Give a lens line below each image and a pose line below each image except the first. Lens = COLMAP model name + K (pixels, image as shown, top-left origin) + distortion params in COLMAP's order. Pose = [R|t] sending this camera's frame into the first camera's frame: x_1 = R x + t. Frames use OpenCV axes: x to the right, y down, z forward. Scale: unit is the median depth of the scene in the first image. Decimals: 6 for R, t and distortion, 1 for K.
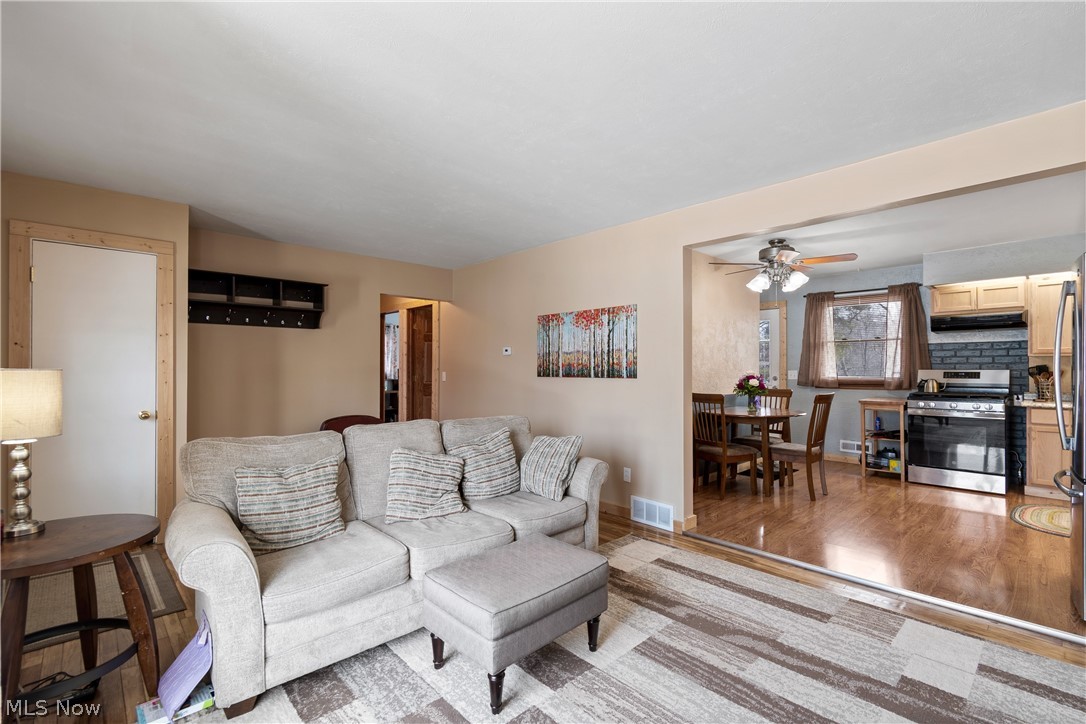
lens RADIAL K [[487.4, 0, 555.7], [0, 487.4, 366.9], [0, 0, 1]] dist [0.004214, -0.002385]
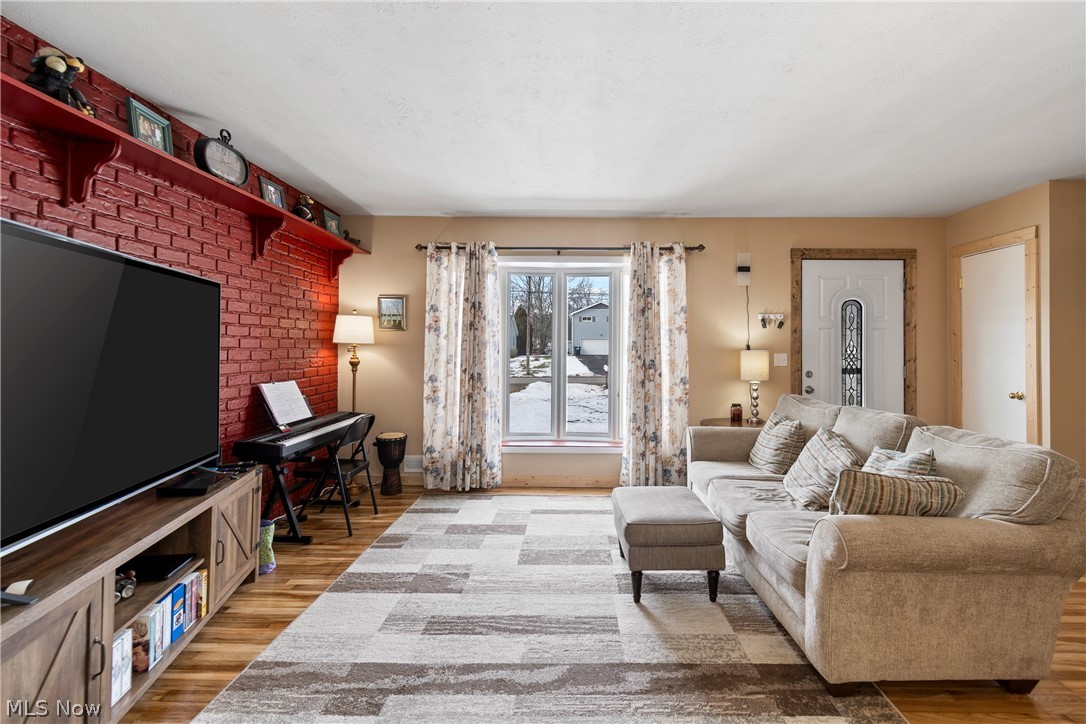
lens RADIAL K [[487.4, 0, 558.2], [0, 487.4, 344.9], [0, 0, 1]] dist [0.004214, -0.002385]
pose [[-0.709078, -0.009347, -0.705068, 0.472513], [-0.003235, 0.999945, -0.010003, 0.001532], [0.705122, -0.004812, -0.709069, 0.788951]]
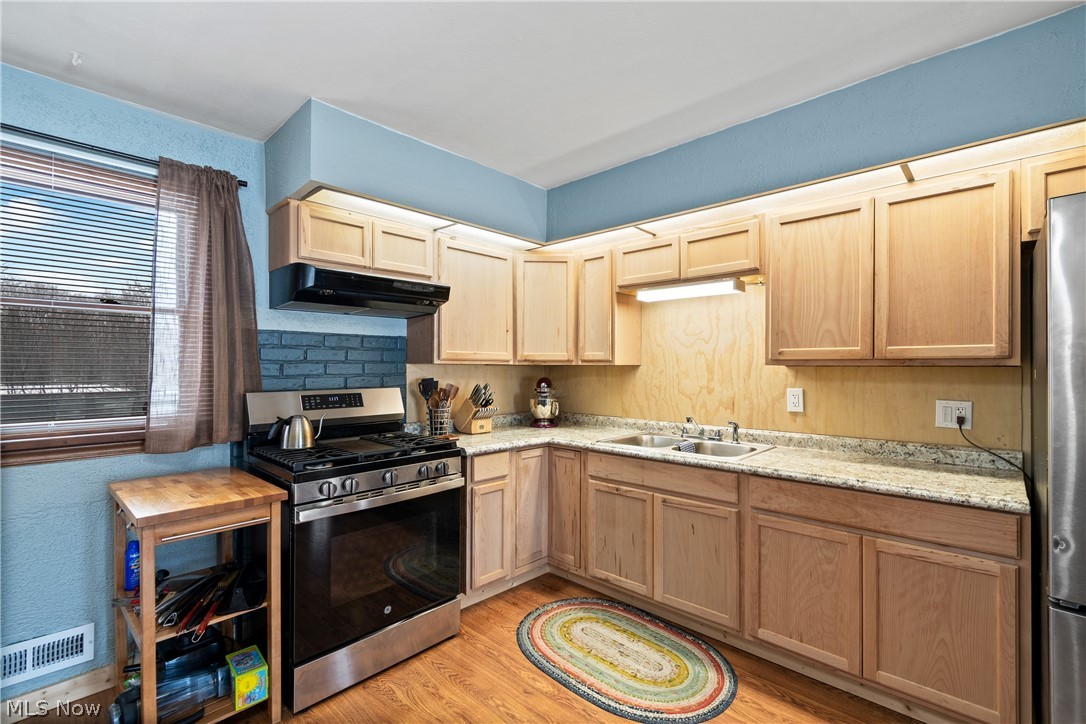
lens RADIAL K [[487.4, 0, 554.4], [0, 487.4, 363.4], [0, 0, 1]] dist [0.004214, -0.002385]
pose [[-0.054038, 0.007497, 0.998511, 0.405927], [0.000614, 0.999972, -0.007474, -0.018979], [-0.998539, 0.000210, -0.054041, 0.944133]]
